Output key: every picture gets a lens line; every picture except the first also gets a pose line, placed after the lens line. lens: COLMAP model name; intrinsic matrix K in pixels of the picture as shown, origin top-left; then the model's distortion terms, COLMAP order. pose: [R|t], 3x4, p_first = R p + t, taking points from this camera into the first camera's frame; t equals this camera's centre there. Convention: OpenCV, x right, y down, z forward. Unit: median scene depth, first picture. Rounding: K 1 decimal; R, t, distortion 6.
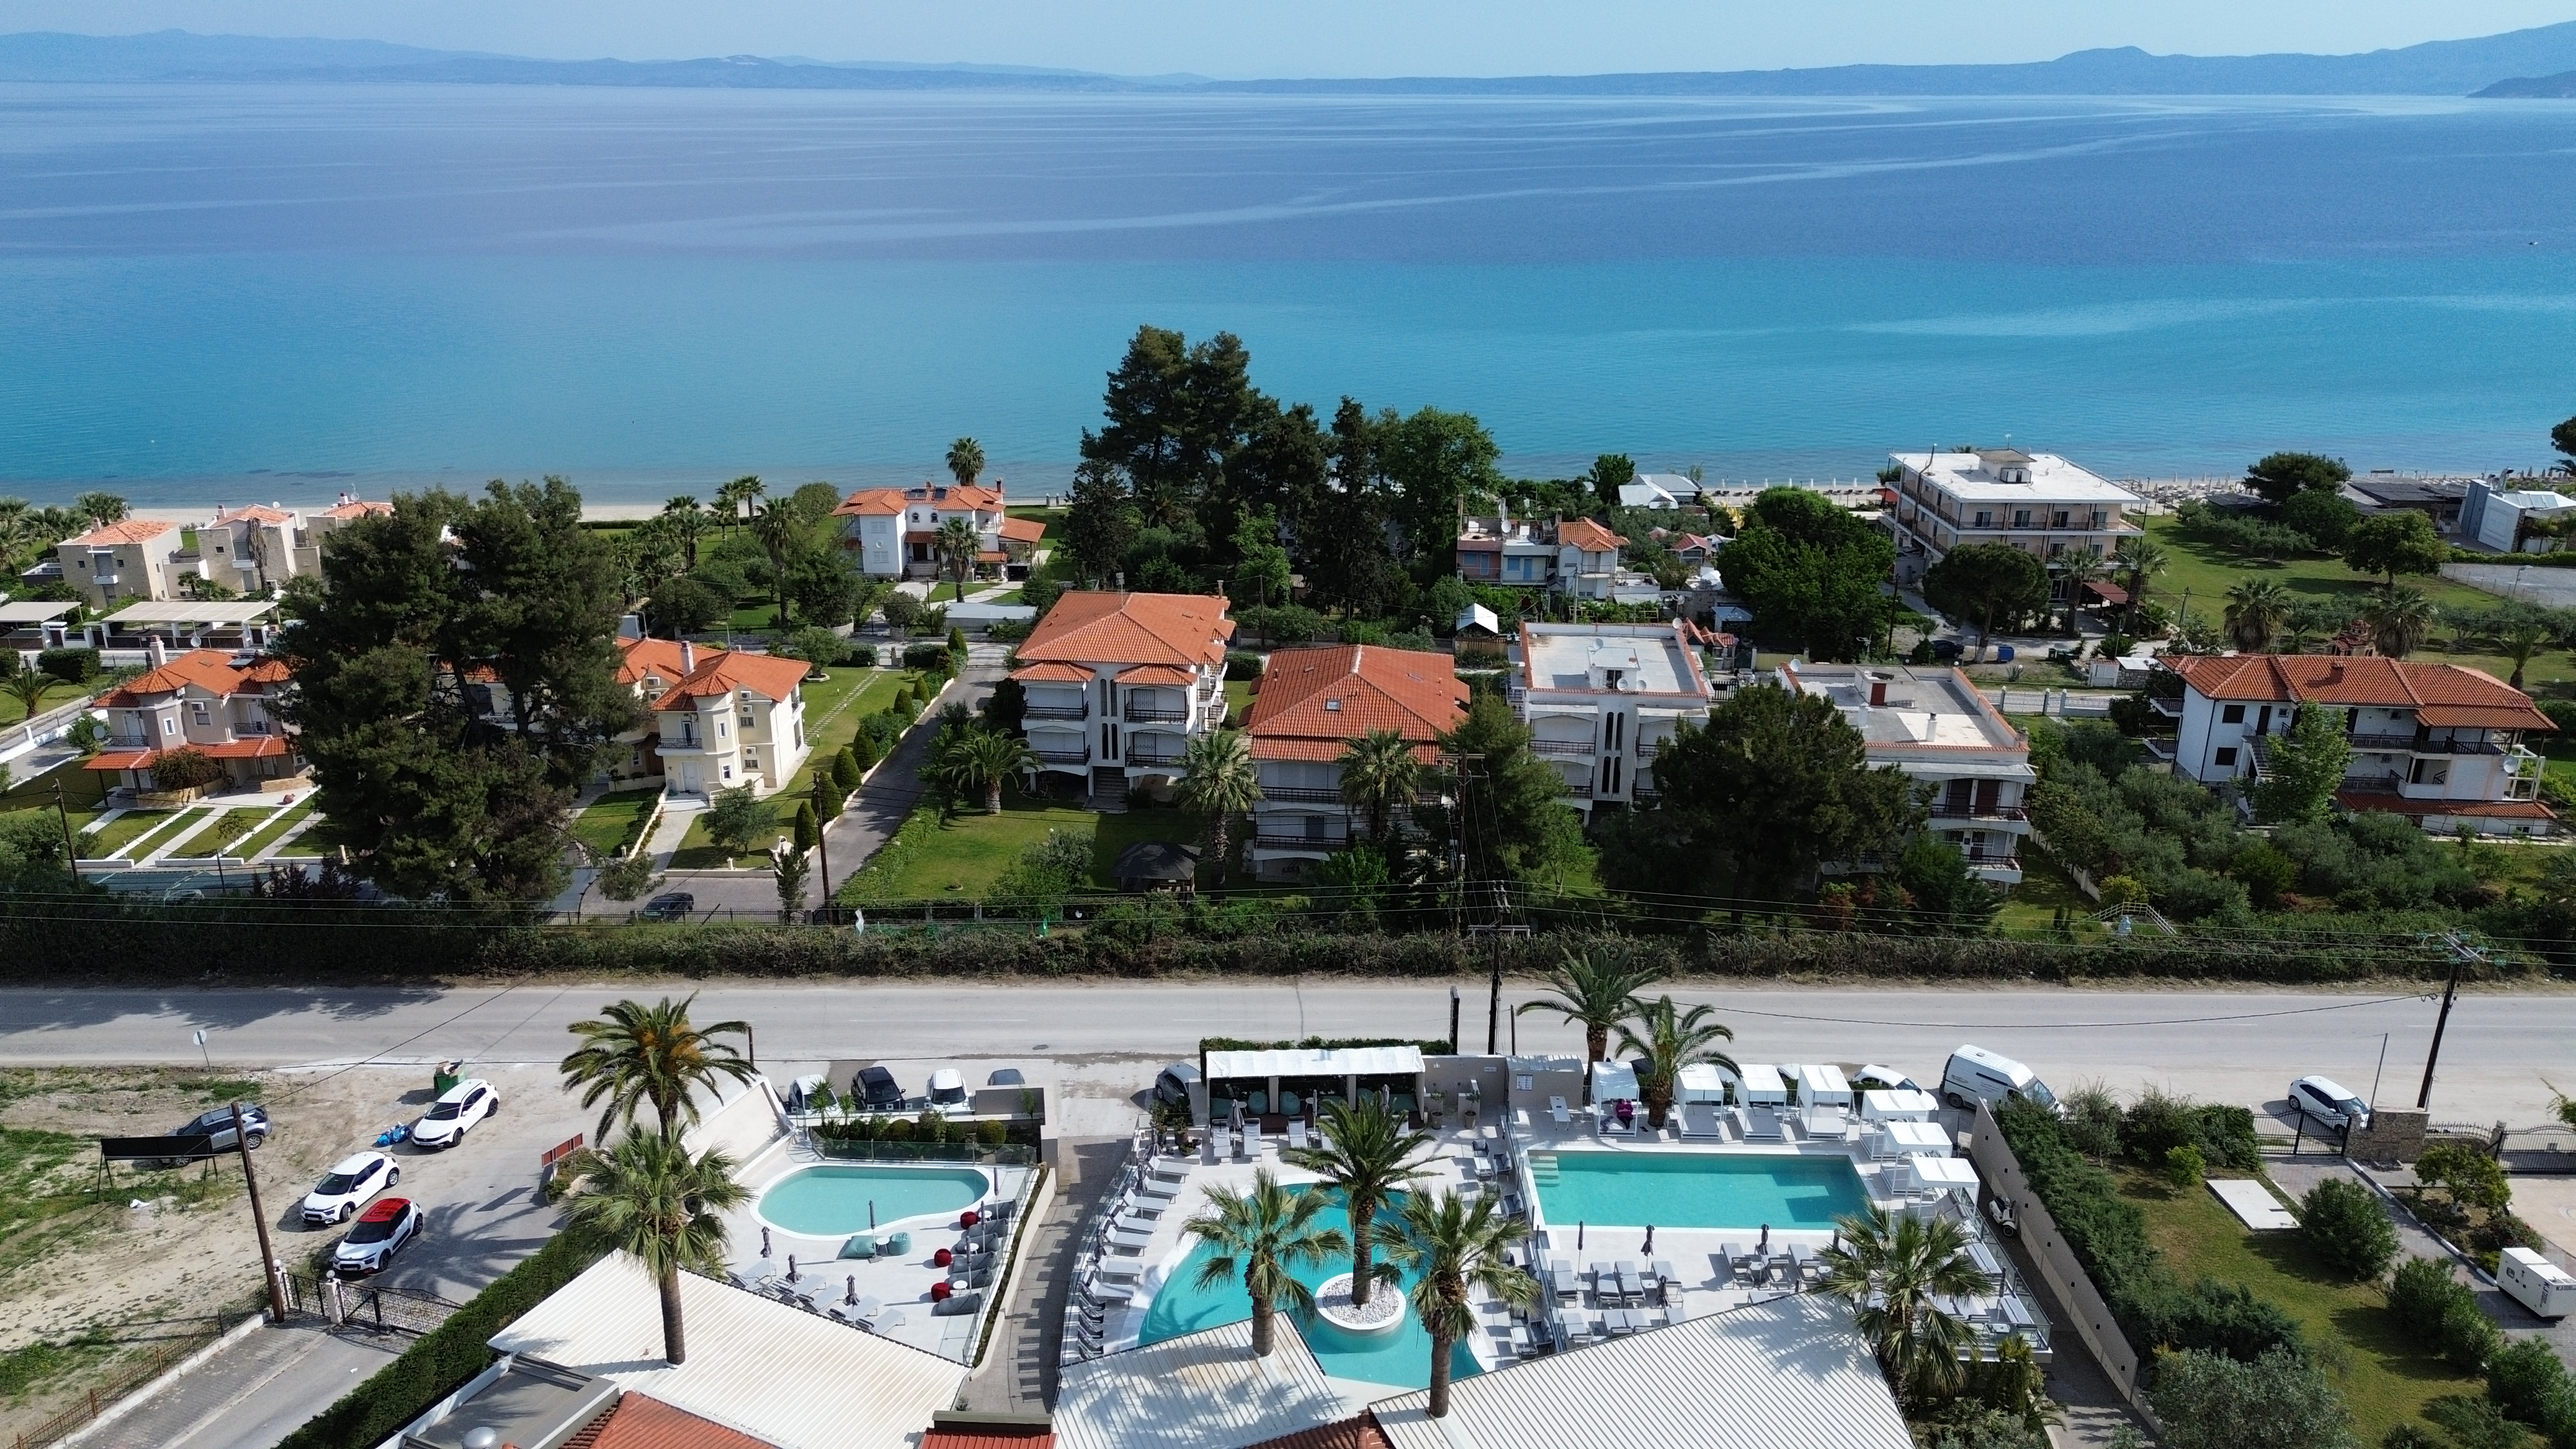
lens RADIAL K [[1682.6, 0, 1288.0], [0, 1682.6, 724.5], [0, 0, 1]] dist [0.031036, -0.057705]
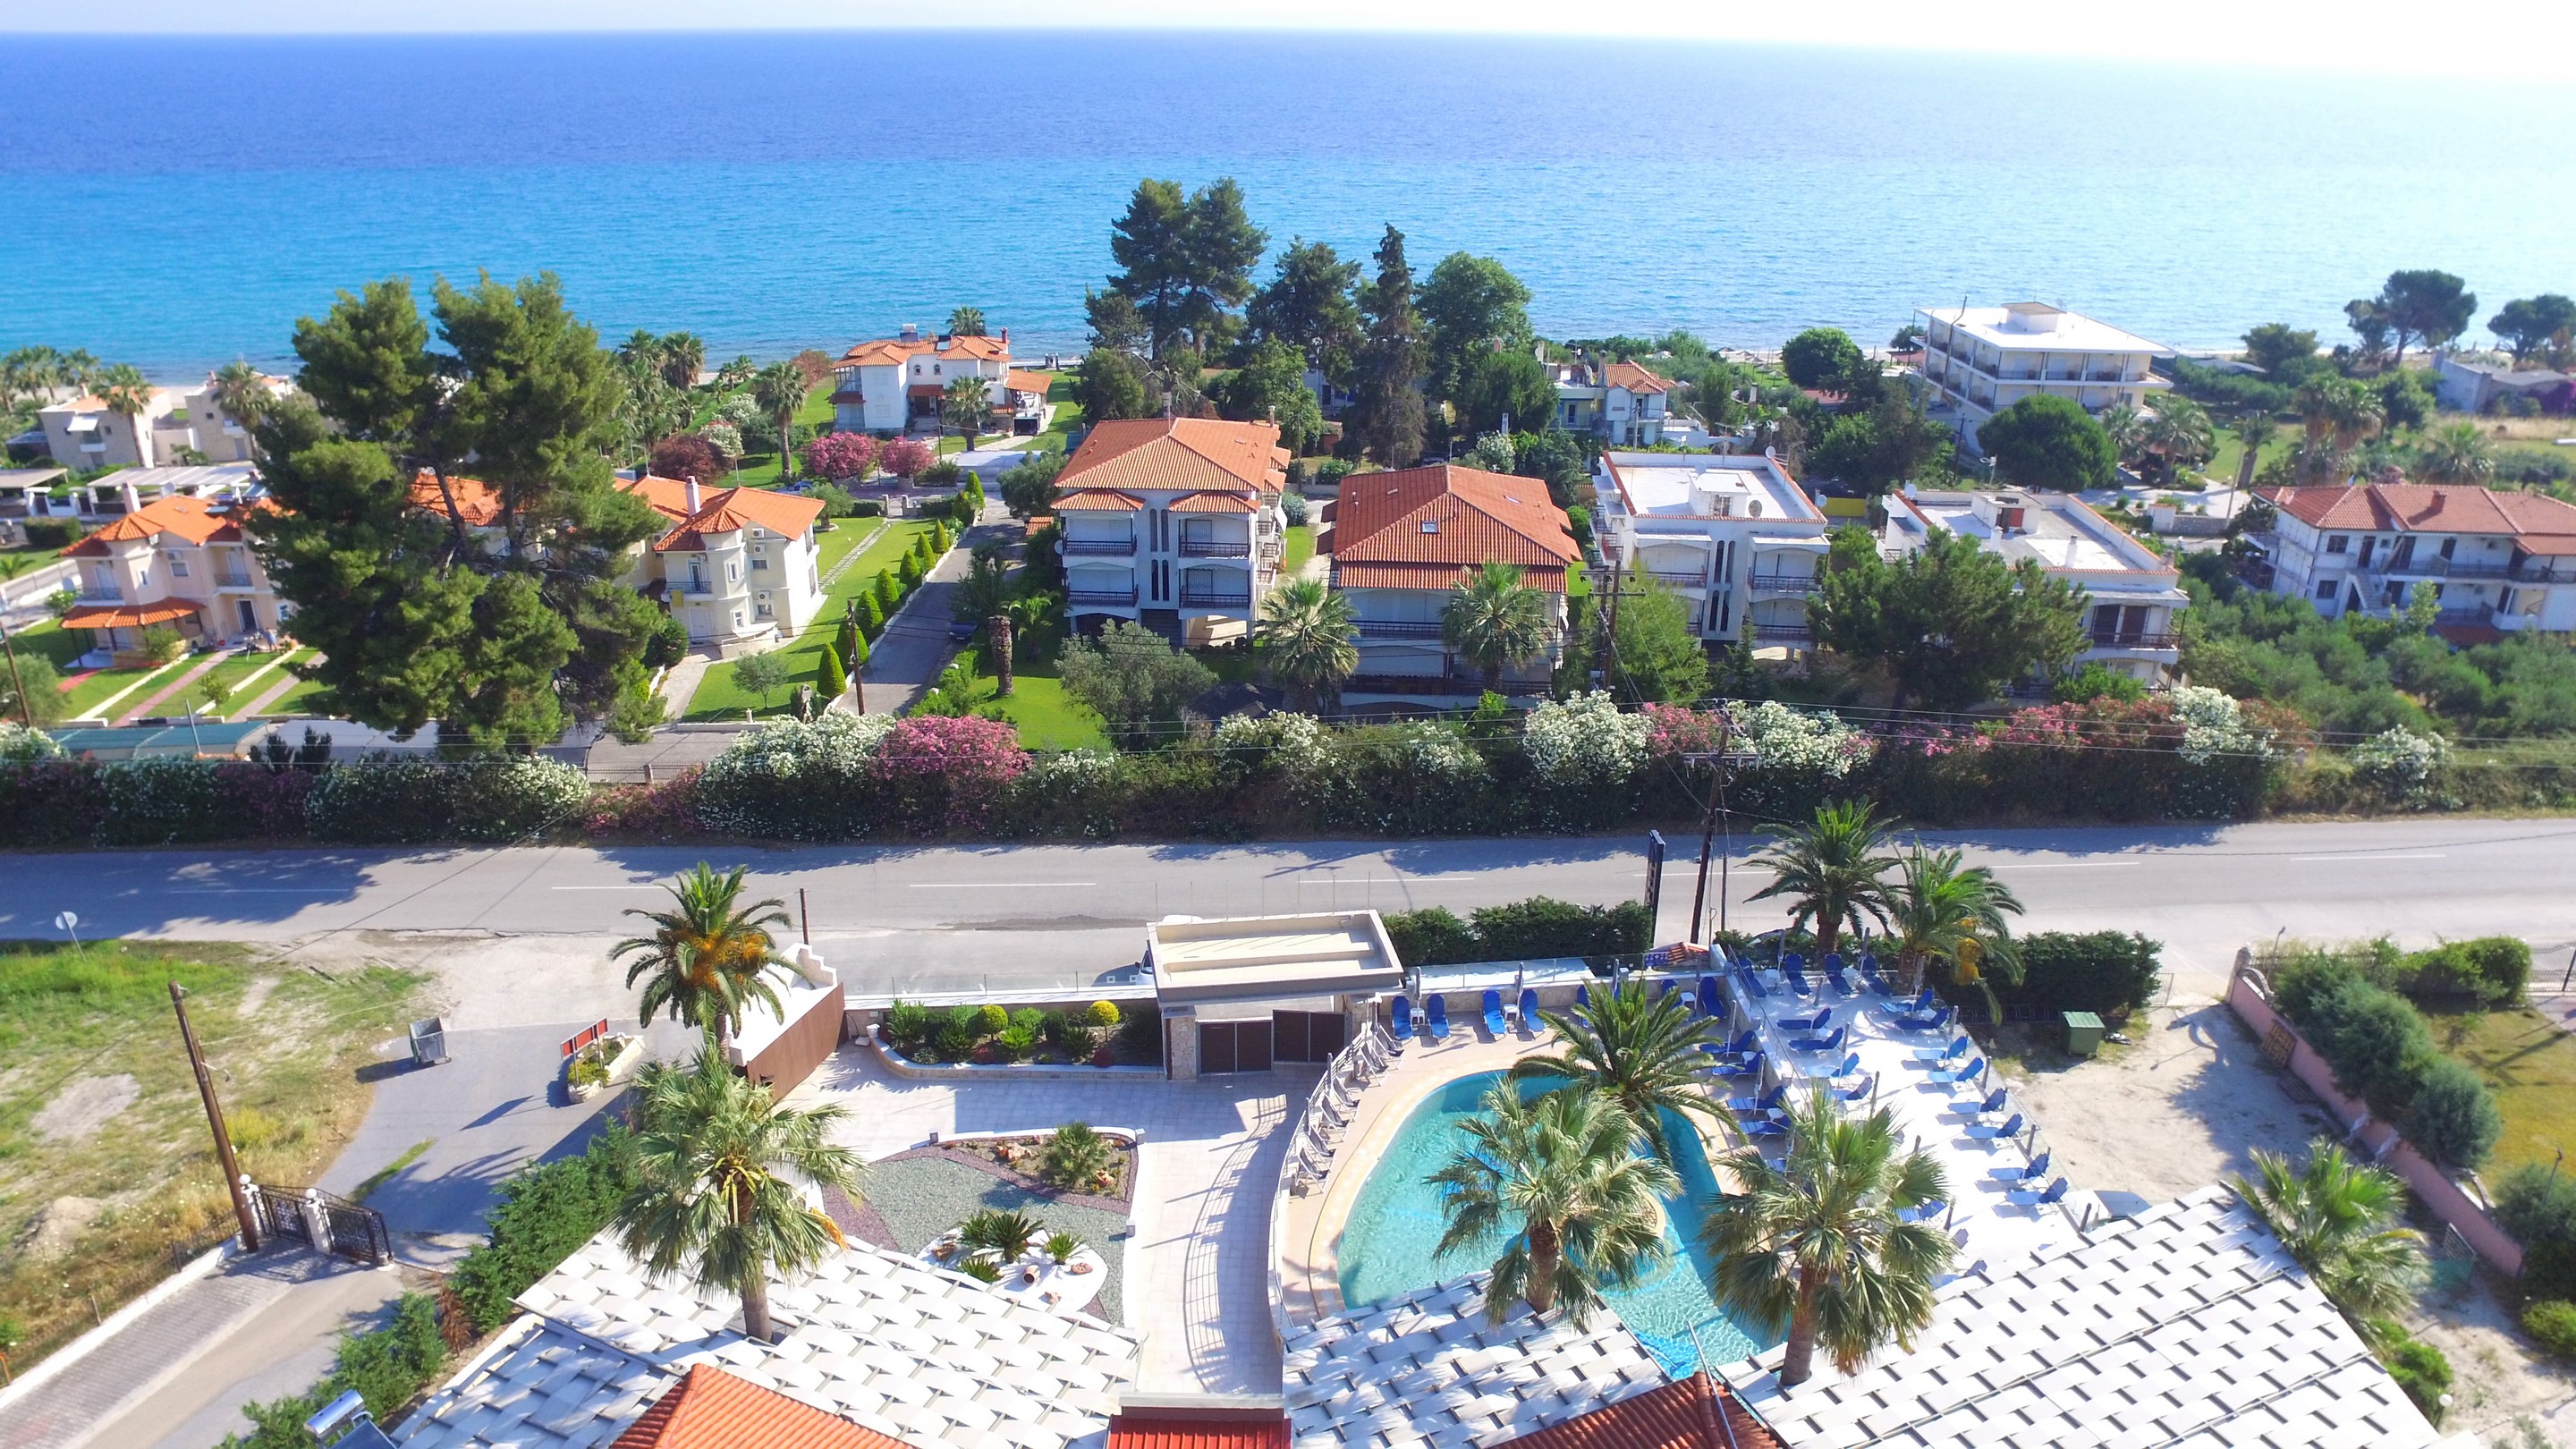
lens RADIAL K [[1584.8, 0, 1297.0], [0, 1584.8, 740.2], [0, 0, 1]] dist [-0.199222, 0.127530]
pose [[0.999052, -0.015827, 0.040550, -0.070479], [0.012845, 0.997266, 0.072769, 0.035139], [-0.041591, -0.072179, 0.996524, 0.165598]]
